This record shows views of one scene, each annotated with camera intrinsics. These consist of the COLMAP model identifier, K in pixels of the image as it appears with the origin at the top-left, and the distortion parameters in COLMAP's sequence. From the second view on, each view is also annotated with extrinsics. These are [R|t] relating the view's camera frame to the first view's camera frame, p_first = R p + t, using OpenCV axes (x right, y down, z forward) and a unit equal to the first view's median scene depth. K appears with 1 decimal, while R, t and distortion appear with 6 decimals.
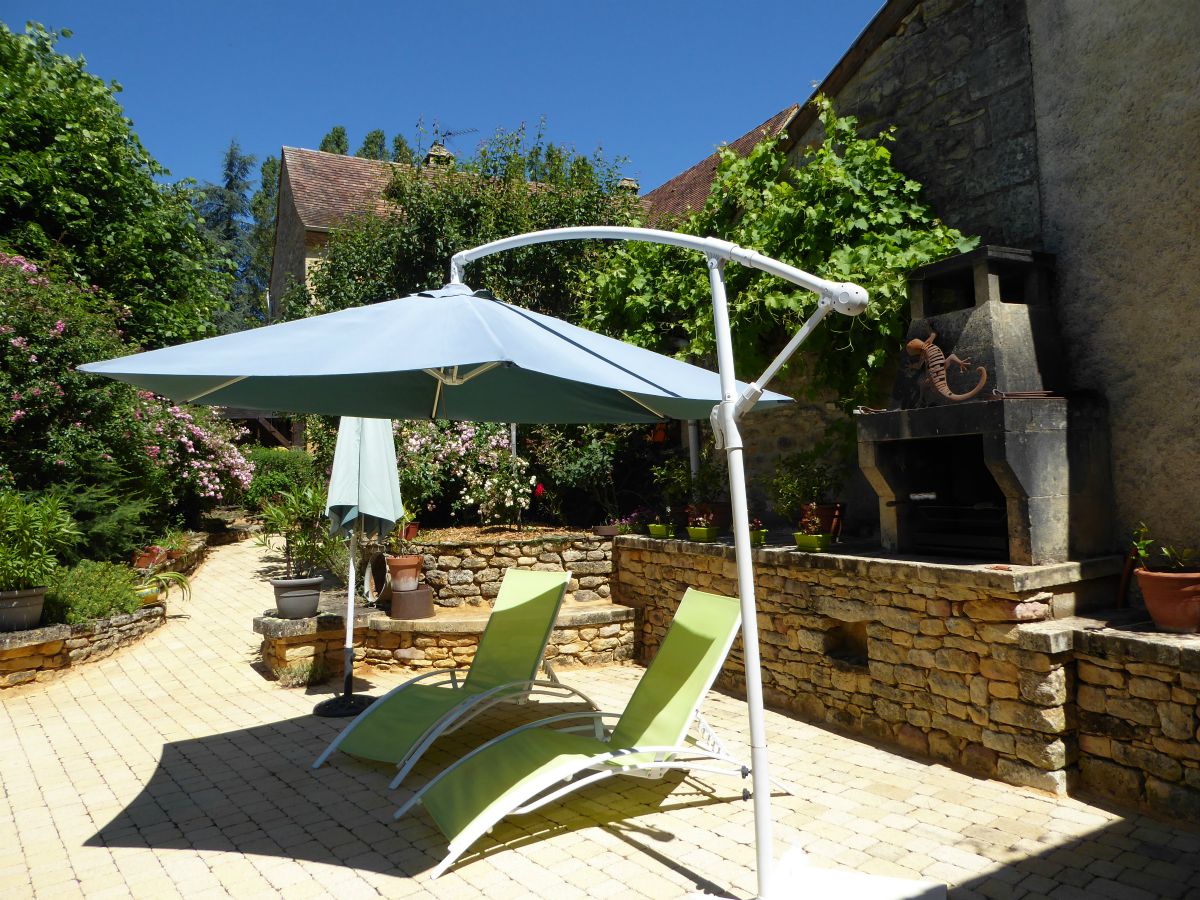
lens RADIAL K [[854.2, 0, 600.1], [0, 854.2, 432.1], [0, 0, 1]] dist [-0.001633, -0.030338]
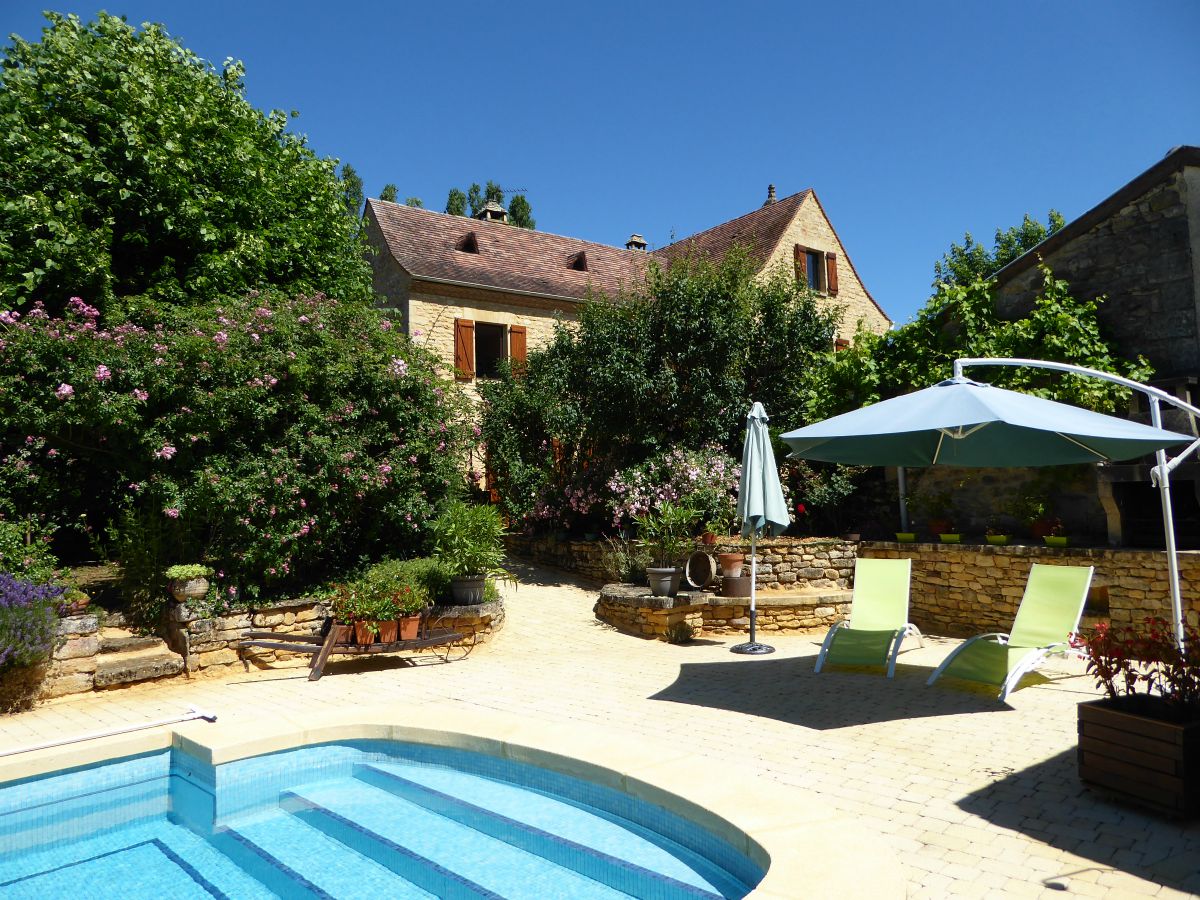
lens RADIAL K [[854.2, 0, 600.1], [0, 854.2, 432.1], [0, 0, 1]] dist [-0.001633, -0.030338]
pose [[0.990018, 0.028155, 0.138102, -0.860714], [-0.024168, 0.999244, -0.030460, -0.011431], [-0.138856, 0.026818, 0.989949, -0.514630]]
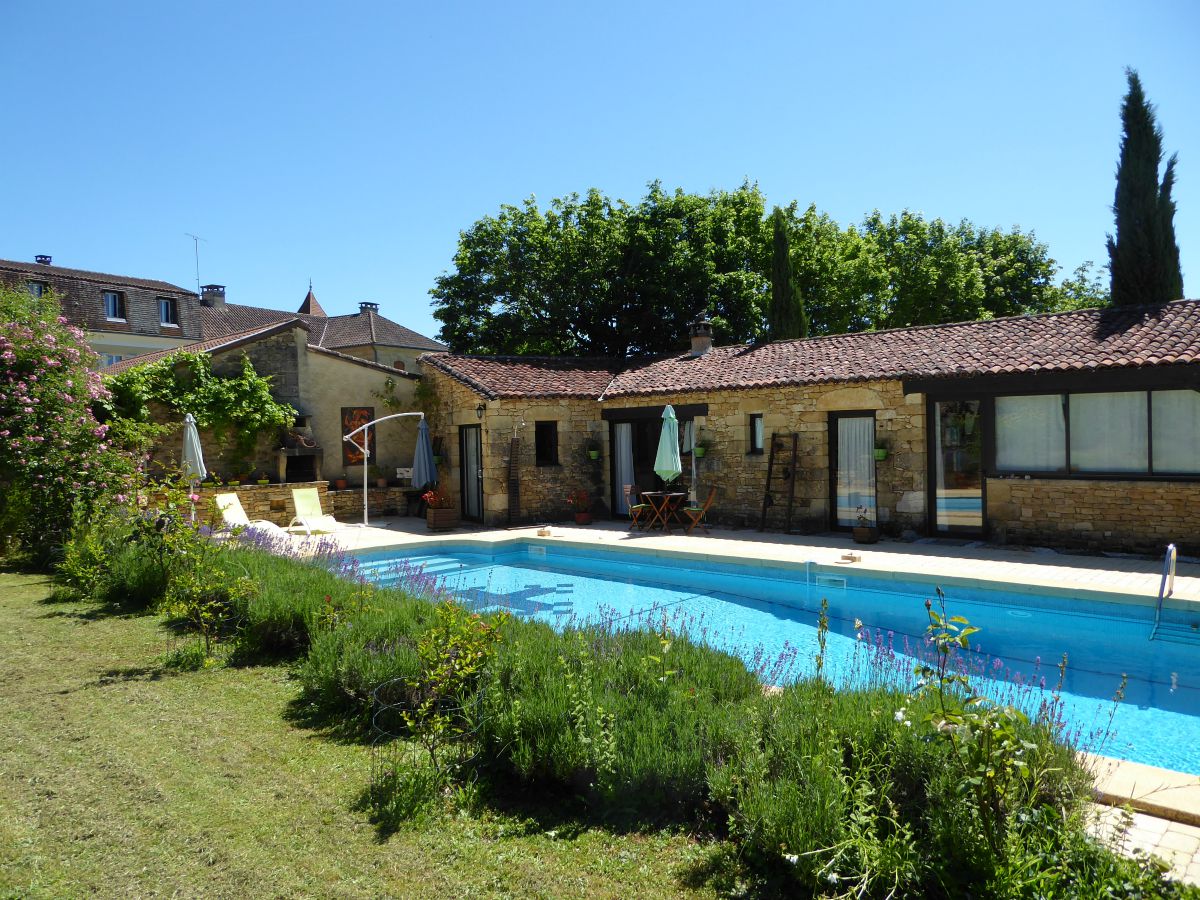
lens RADIAL K [[854.2, 0, 600.1], [0, 854.2, 432.1], [0, 0, 1]] dist [-0.001633, -0.030338]
pose [[-0.152505, 0.046350, 0.987215, -3.672997], [-0.017912, 0.998606, -0.049652, 0.068665], [-0.988140, -0.025256, -0.151462, 0.108878]]
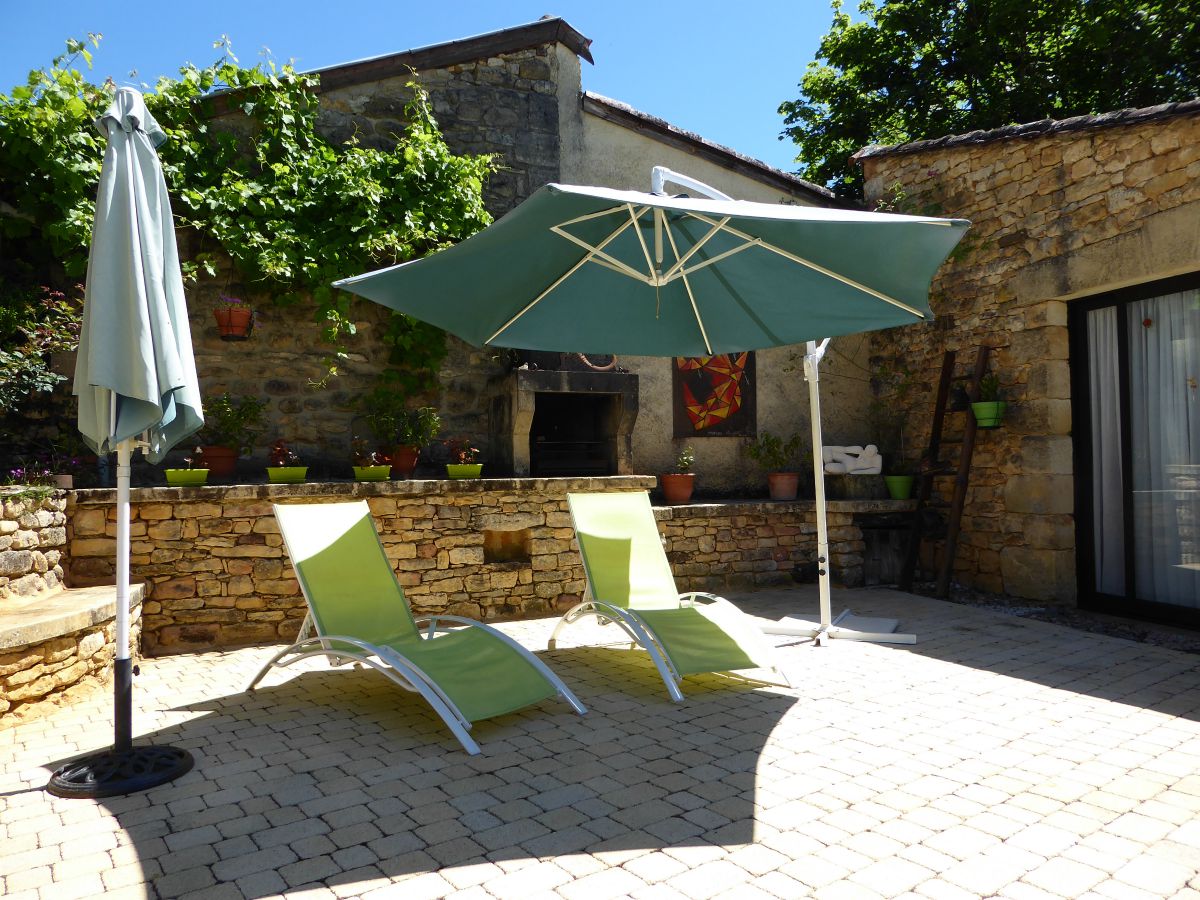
lens RADIAL K [[854.2, 0, 600.1], [0, 854.2, 432.1], [0, 0, 1]] dist [-0.001633, -0.030338]
pose [[0.047489, 0.077838, 0.995834, -0.899741], [-0.035680, 0.996455, -0.076186, 0.155862], [-0.998234, -0.031913, 0.050098, 0.753977]]
